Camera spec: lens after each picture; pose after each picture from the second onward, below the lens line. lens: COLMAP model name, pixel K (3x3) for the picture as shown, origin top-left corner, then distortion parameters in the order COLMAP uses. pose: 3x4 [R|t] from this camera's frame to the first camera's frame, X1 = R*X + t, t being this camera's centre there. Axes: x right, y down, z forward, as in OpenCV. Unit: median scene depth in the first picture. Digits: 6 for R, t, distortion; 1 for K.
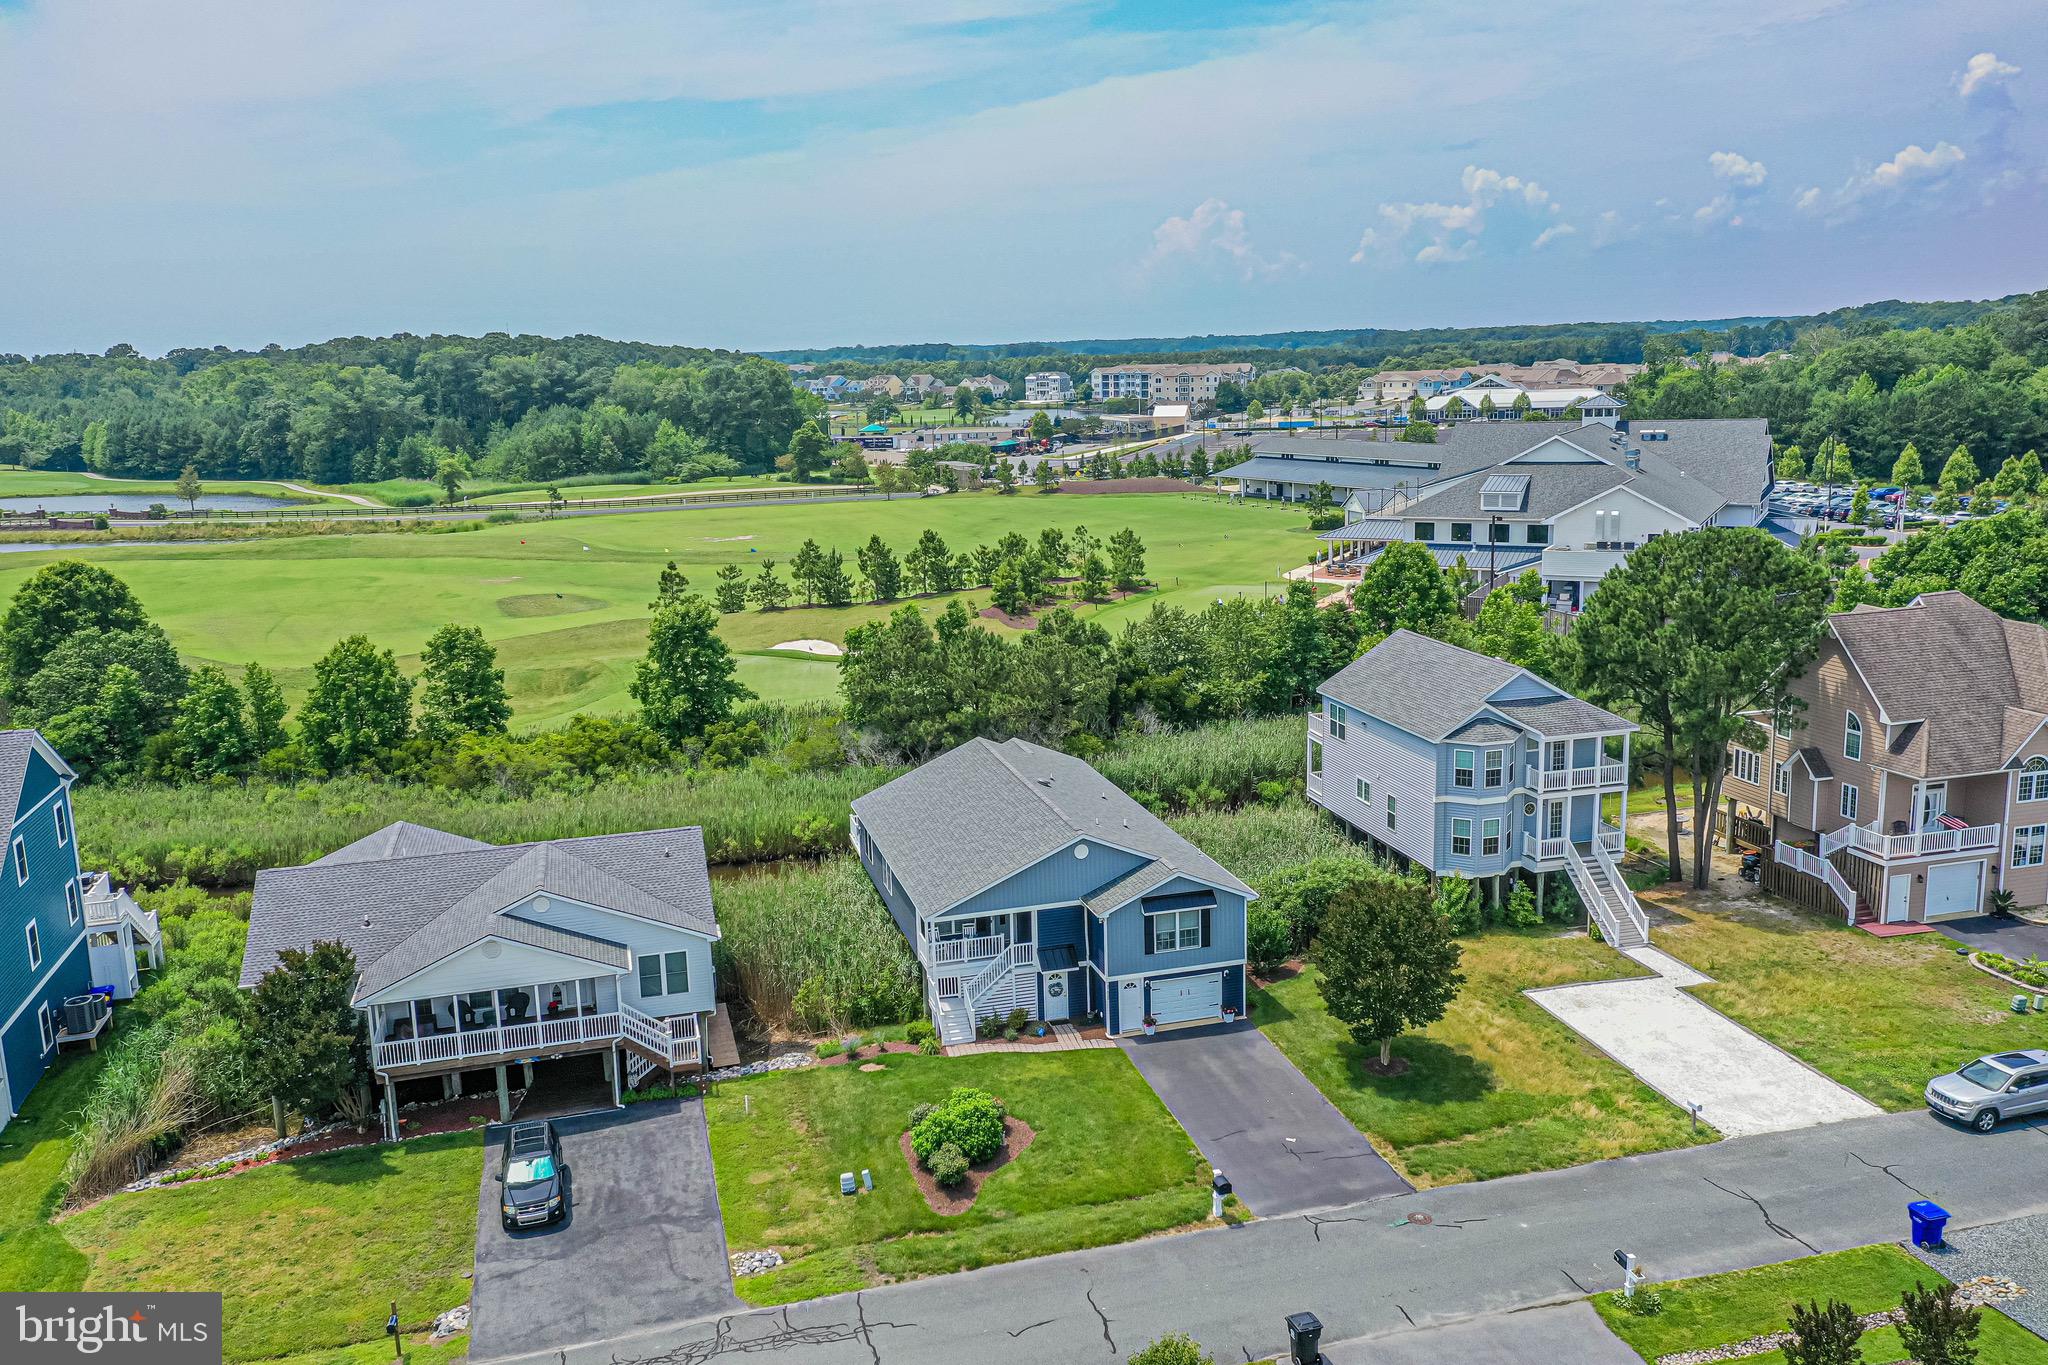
lens RADIAL K [[1636.6, 0, 1025.4], [0, 1636.6, 683.9], [0, 0, 1]] dist [0.034646, 0.038151]
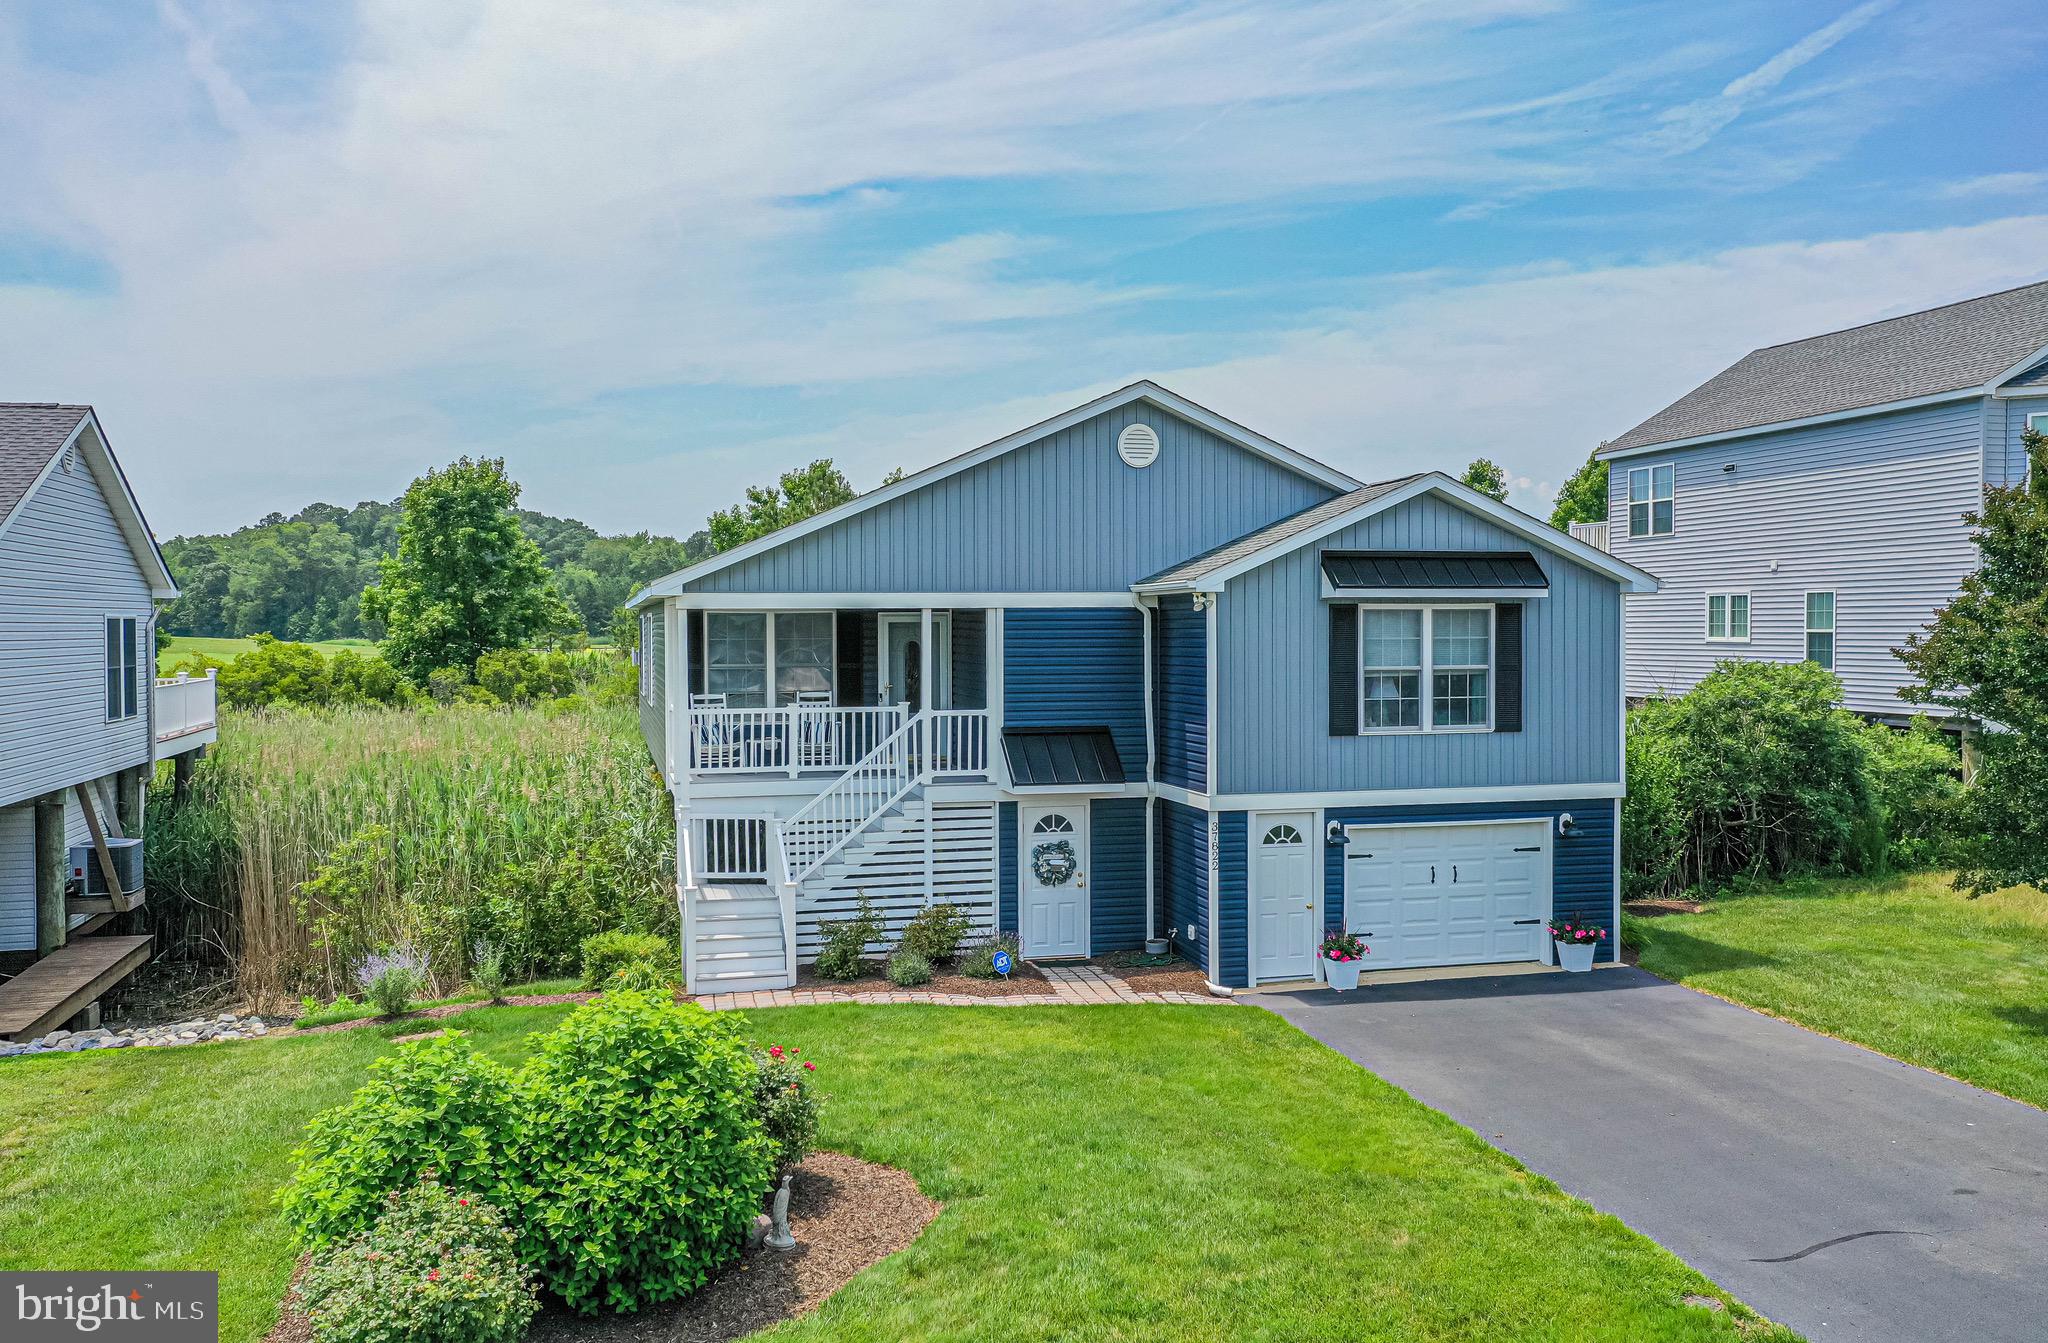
lens RADIAL K [[1654.9, 0, 1028.5], [0, 1654.9, 673.5], [0, 0, 1]] dist [0.037793, 0.015382]
pose [[0.999620, 0.025318, -0.010927, 0.016053], [-0.026832, 0.984428, -0.173726, 0.208526], [0.006358, 0.173953, 0.984733, 0.661568]]
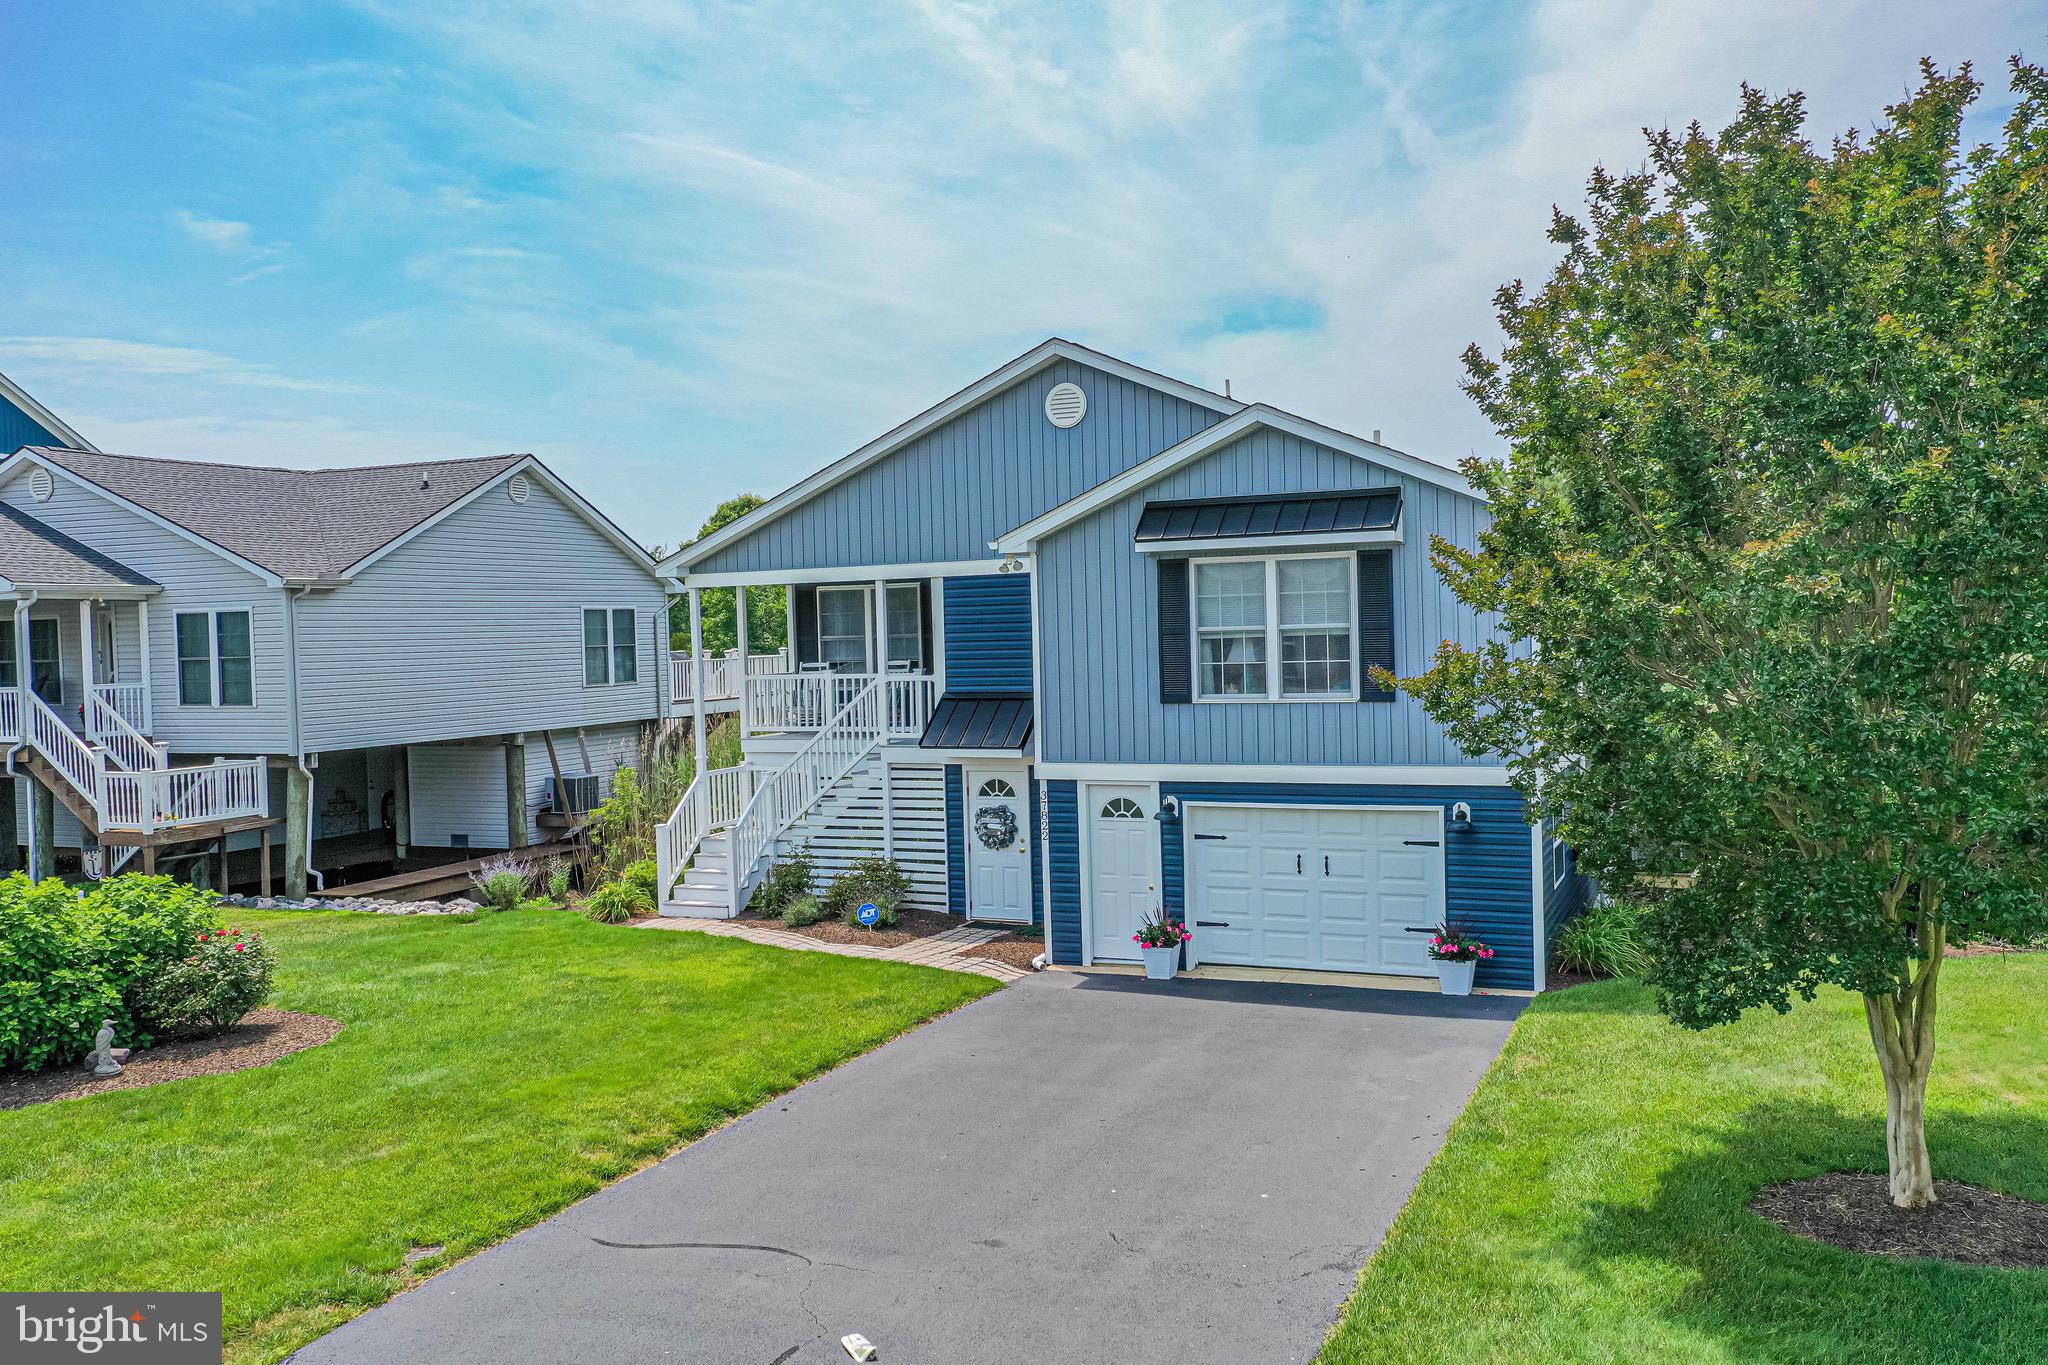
lens RADIAL K [[1636.6, 0, 1063.6], [0, 1636.6, 672.6], [0, 0, 1]] dist [0.034646, 0.038151]
pose [[0.779865, 0.025764, -0.625417, 0.242178], [-0.123500, 0.985845, -0.113386, 0.192772], [0.613643, 0.165665, 0.772008, 0.744342]]
